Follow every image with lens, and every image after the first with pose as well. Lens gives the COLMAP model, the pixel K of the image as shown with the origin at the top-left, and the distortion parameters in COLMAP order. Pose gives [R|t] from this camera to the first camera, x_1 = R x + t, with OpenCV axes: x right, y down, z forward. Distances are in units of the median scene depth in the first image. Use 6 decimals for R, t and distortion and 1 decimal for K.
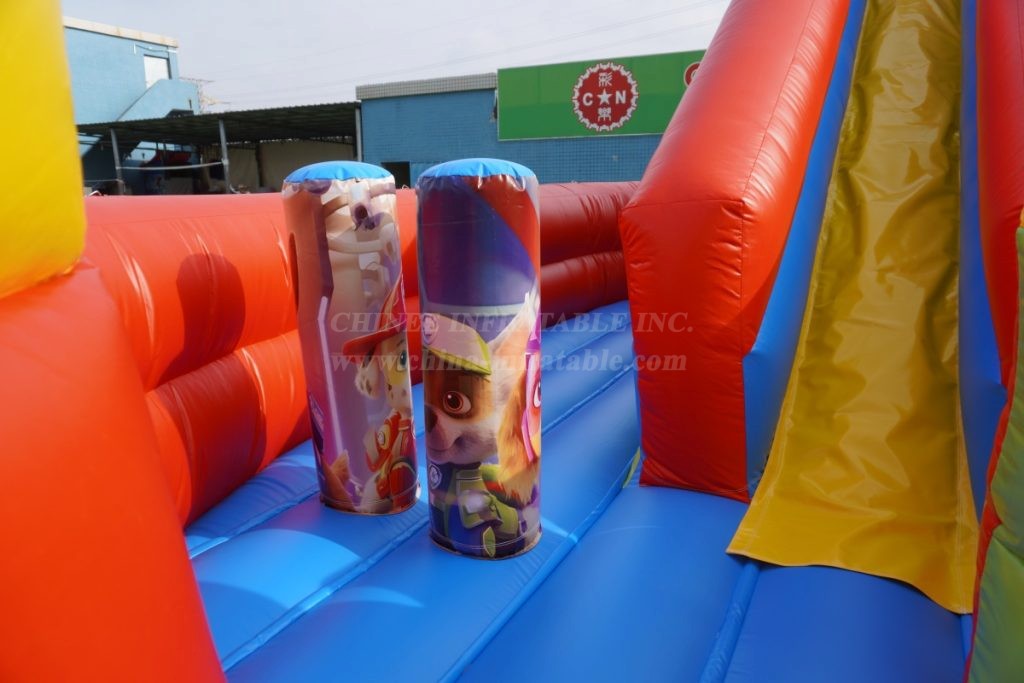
lens RADIAL K [[692.9, 0, 485.4], [0, 692.9, 345.1], [0, 0, 1]] dist [-0.041400, 0.013505]
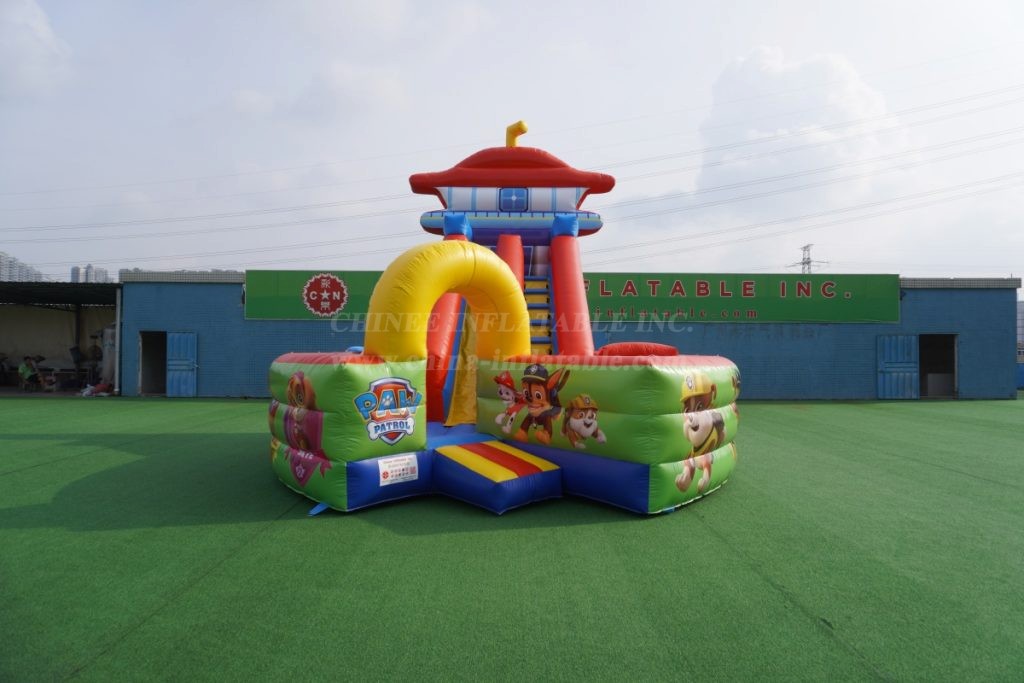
lens RADIAL K [[692.9, 0, 534.0], [0, 692.9, 327.8], [0, 0, 1]] dist [-0.041400, 0.013505]
pose [[0.856595, 0.036983, 0.514662, -0.207908], [0.099114, 0.967061, -0.234456, 0.105814], [-0.506381, 0.251844, 0.824714, -0.448801]]
